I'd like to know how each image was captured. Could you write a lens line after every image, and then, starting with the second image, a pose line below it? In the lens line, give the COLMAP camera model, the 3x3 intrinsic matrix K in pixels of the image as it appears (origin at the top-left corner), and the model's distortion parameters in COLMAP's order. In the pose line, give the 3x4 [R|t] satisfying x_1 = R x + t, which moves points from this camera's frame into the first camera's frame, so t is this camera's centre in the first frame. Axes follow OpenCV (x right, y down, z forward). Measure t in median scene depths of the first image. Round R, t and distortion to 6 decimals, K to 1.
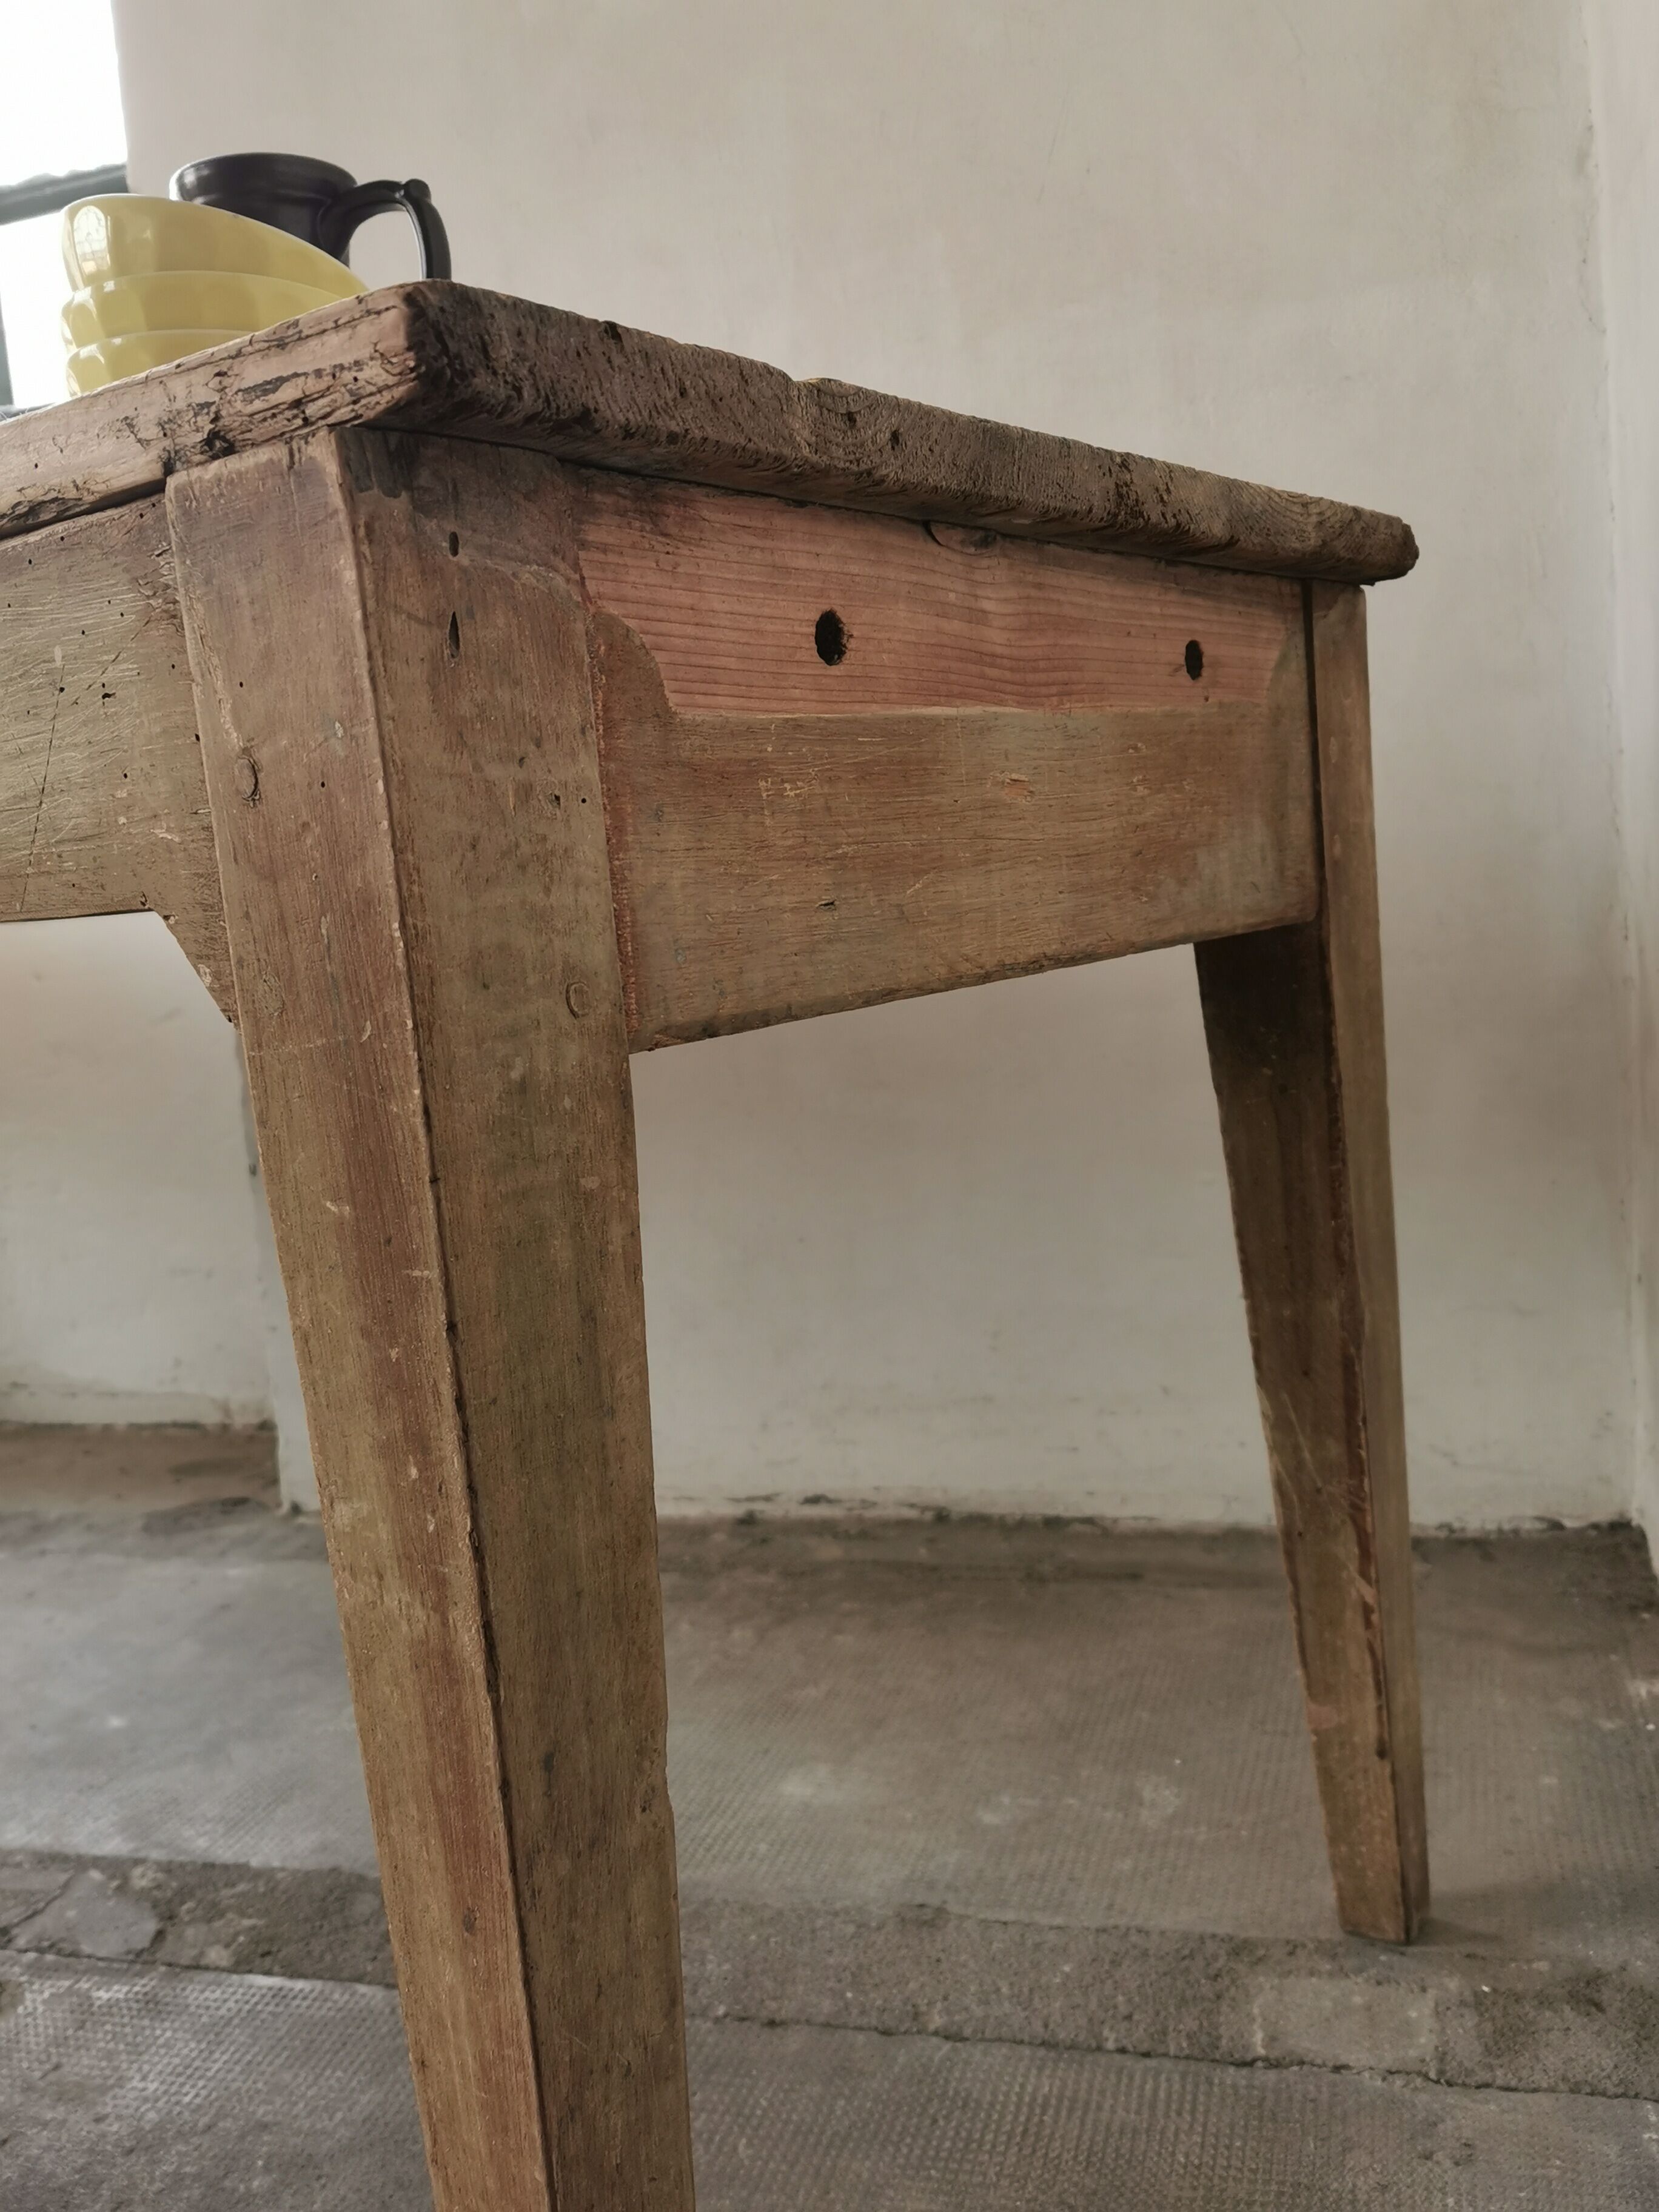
lens RADIAL K [[1958.3, 0, 852.8], [0, 1958.3, 1132.5], [0, 0, 1]] dist [0.052679, -0.083050]
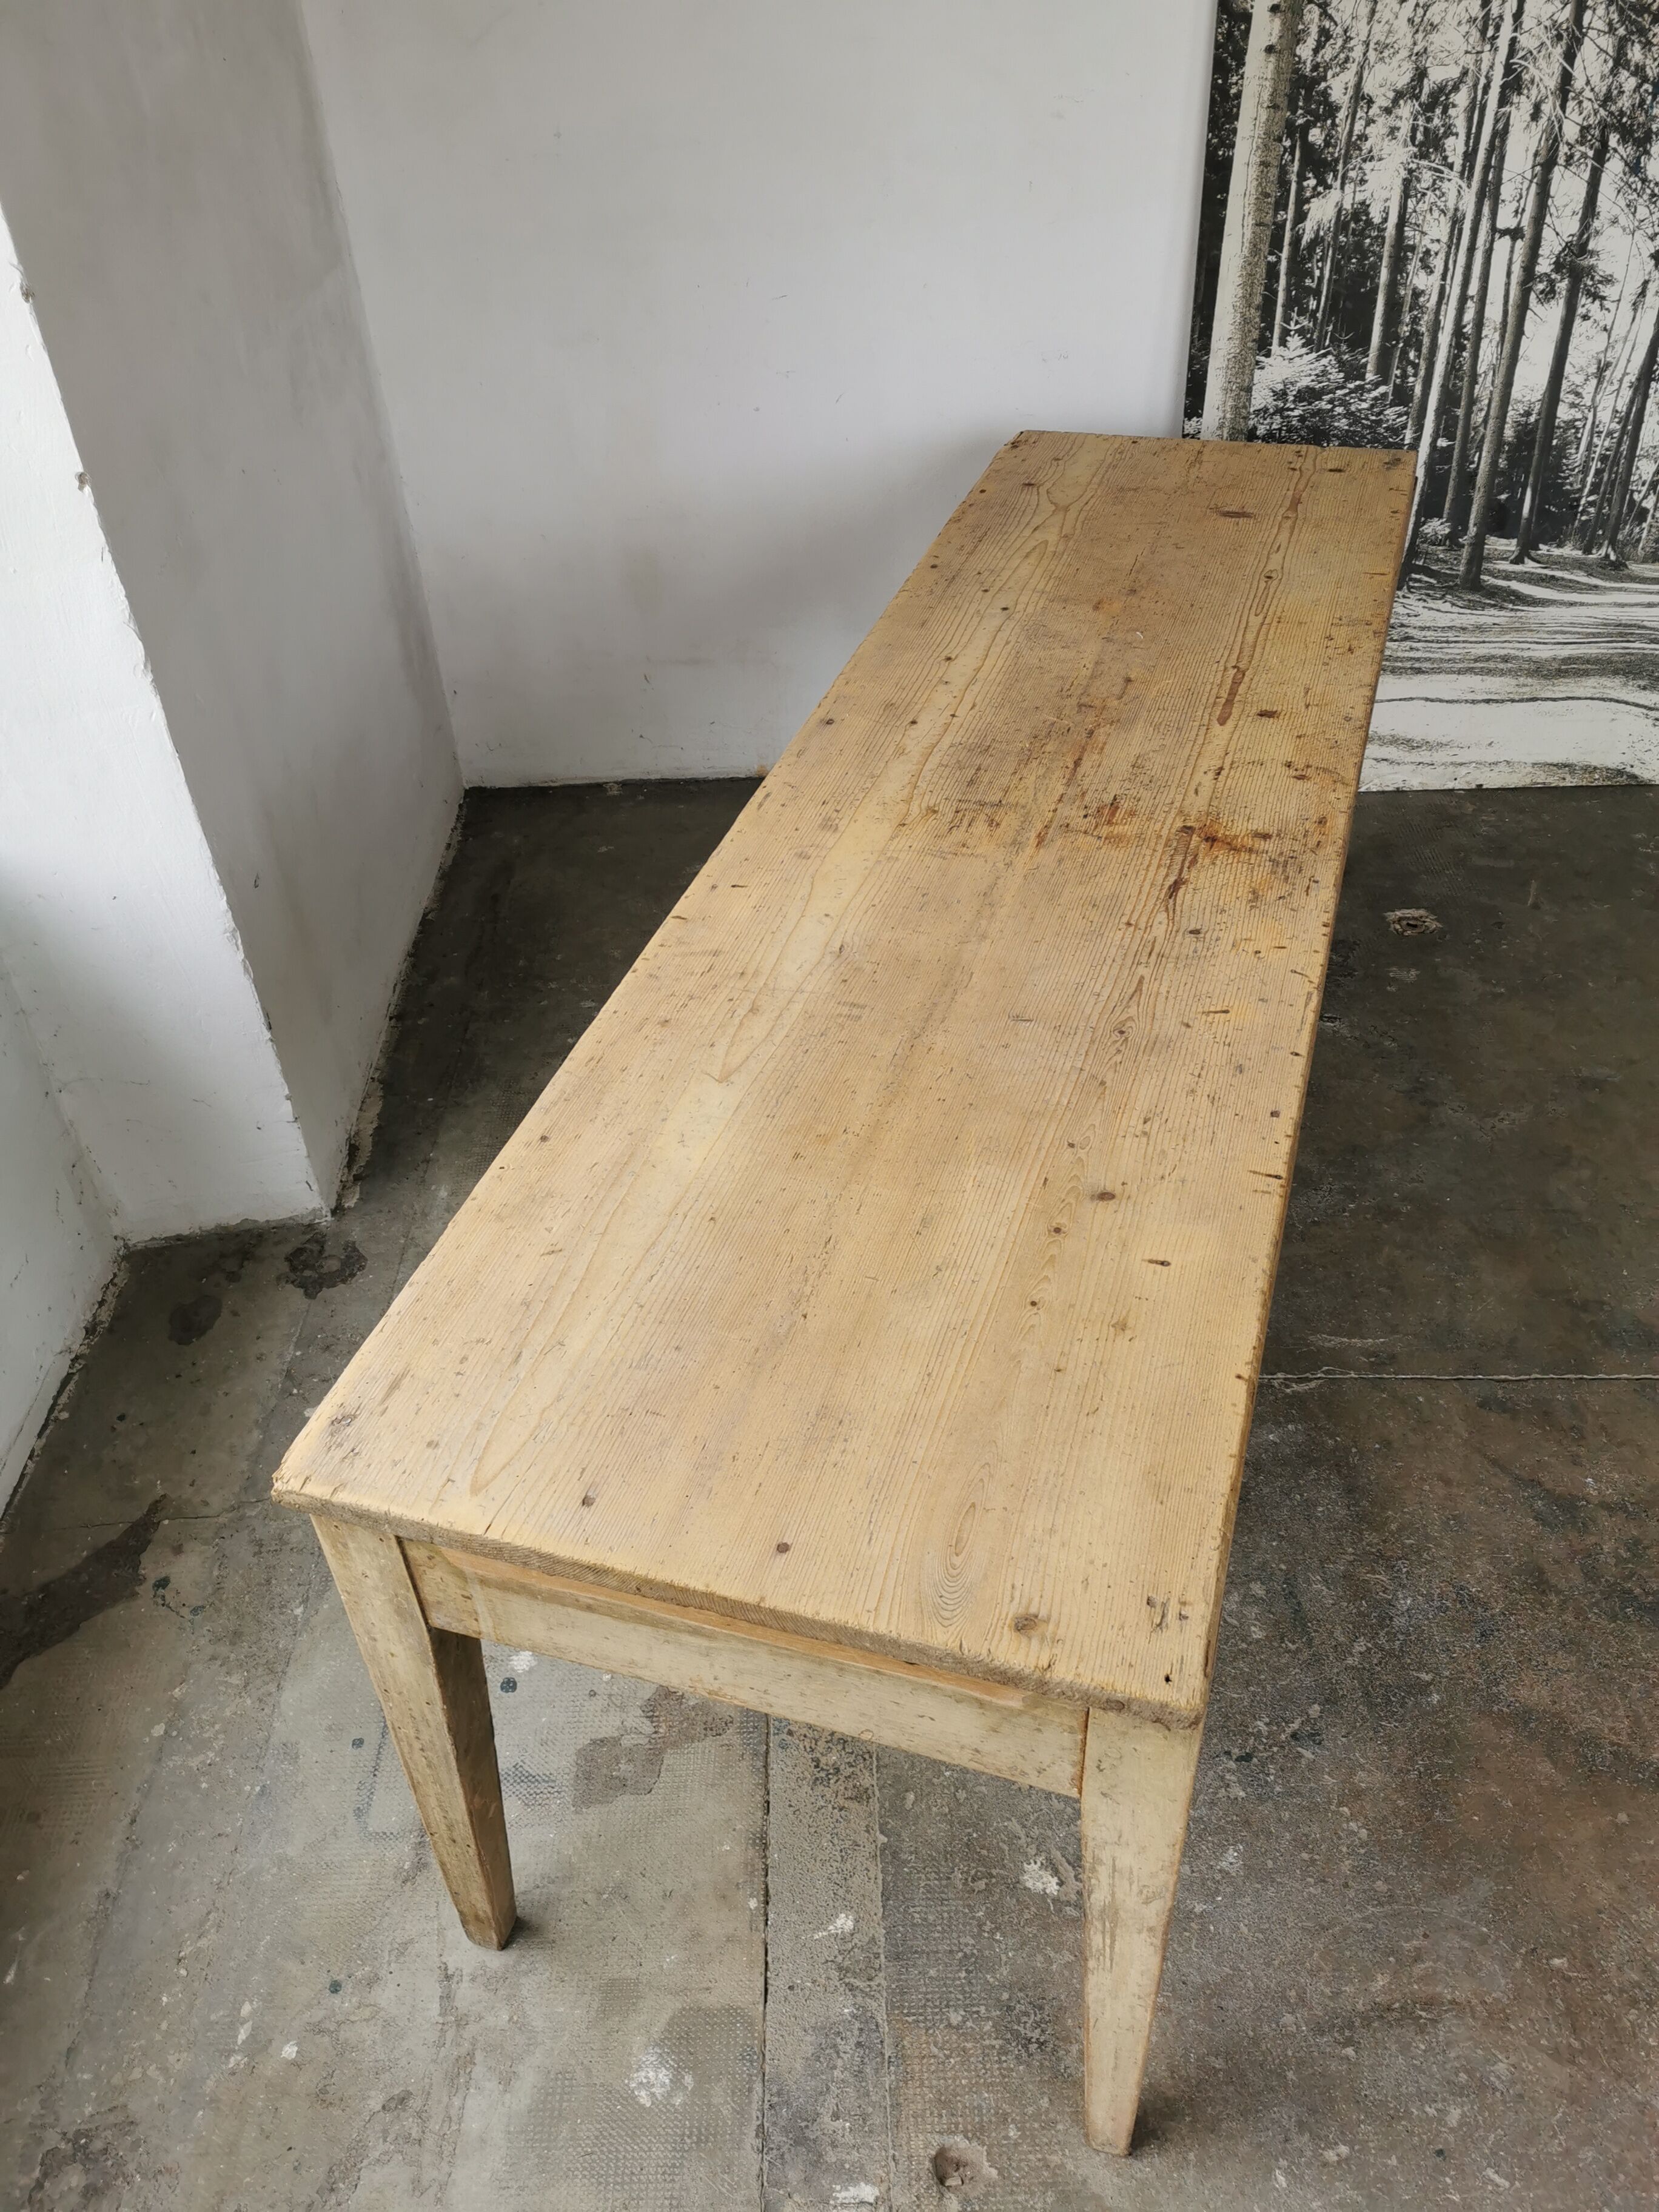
lens RADIAL K [[1697.5, 0, 822.9], [0, 1697.5, 1098.3], [0, 0, 1]] dist [0.009511, -0.017521]
pose [[-0.274899, -0.532748, 0.800381, -4.899242], [0.198146, 0.783192, 0.589362, -1.985427], [-0.940834, 0.320608, -0.109737, 2.787369]]
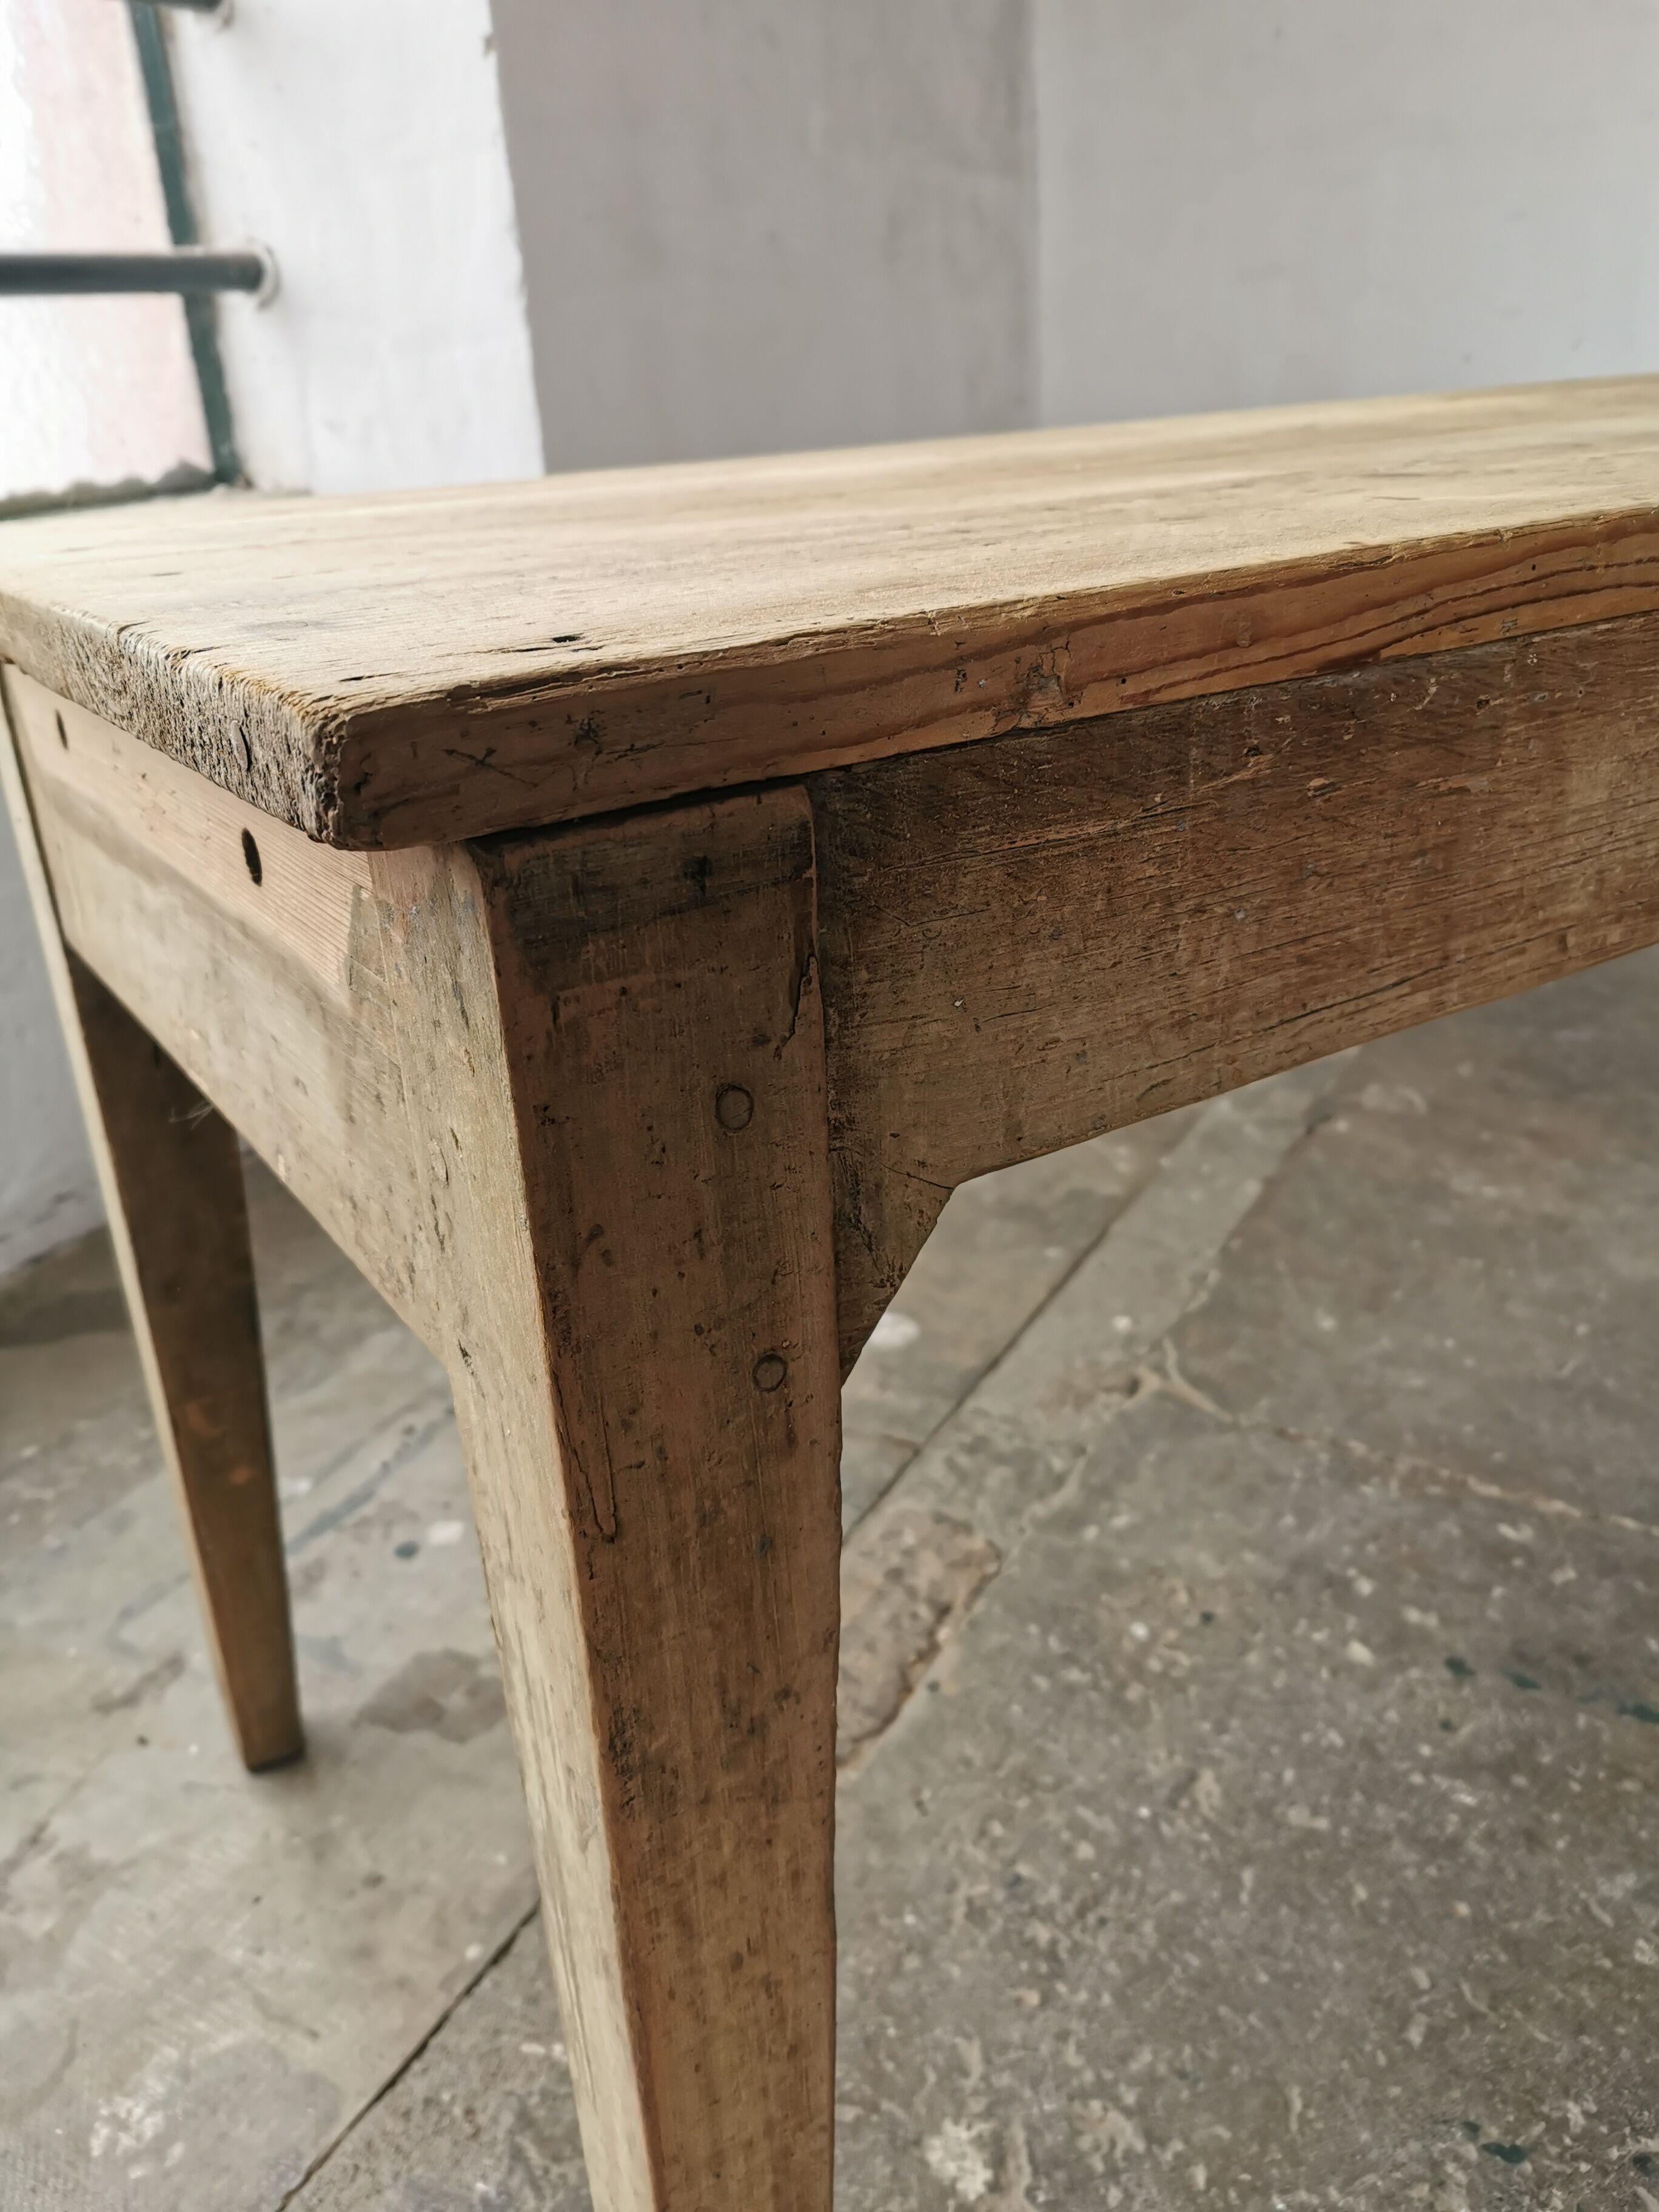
lens RADIAL K [[1724.8, 0, 818.8], [0, 1724.8, 1097.2], [0, 0, 1]] dist [0.063161, -0.115803]
pose [[0.245961, -0.323258, 0.913787, -4.407371], [0.166851, 0.942797, 0.288609, -0.305257], [-0.954811, 0.081480, 0.285827, 2.138674]]
